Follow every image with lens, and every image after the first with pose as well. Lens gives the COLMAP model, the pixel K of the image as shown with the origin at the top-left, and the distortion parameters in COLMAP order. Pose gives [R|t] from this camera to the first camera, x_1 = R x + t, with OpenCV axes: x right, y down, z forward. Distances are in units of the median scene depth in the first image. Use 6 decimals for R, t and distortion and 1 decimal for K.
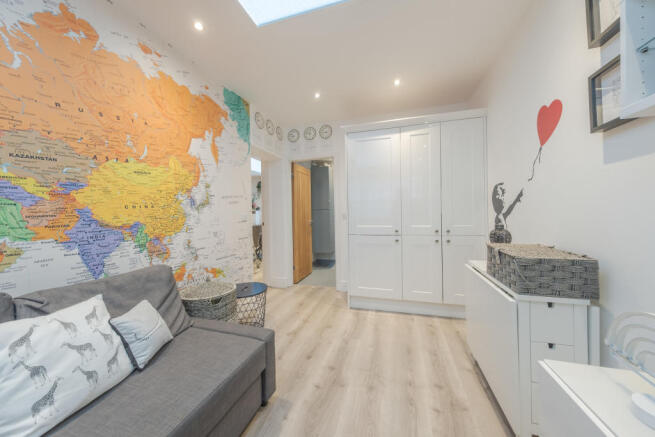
lens RADIAL K [[223.0, 0, 326.5], [0, 223.0, 215.5], [0, 0, 1]] dist [-0.000245, -0.000065]
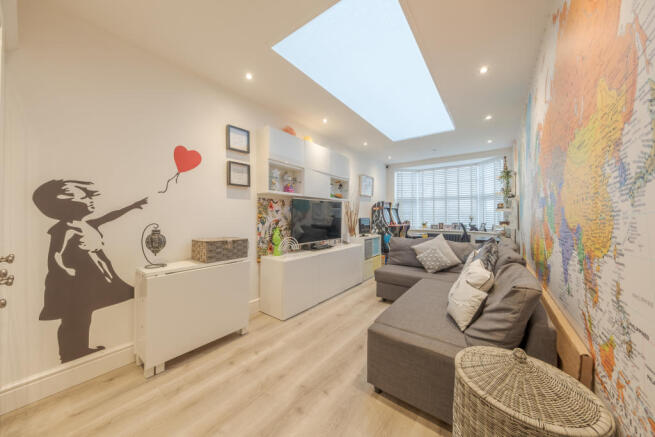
lens RADIAL K [[223.0, 0, 326.5], [0, 223.0, 215.5], [0, 0, 1]] dist [-0.000245, -0.000065]
pose [[-0.940748, 0.017784, 0.338641, -0.404253], [0.017274, 0.999841, -0.004520, -0.009244], [-0.338667, 0.001598, -0.940905, 1.988465]]
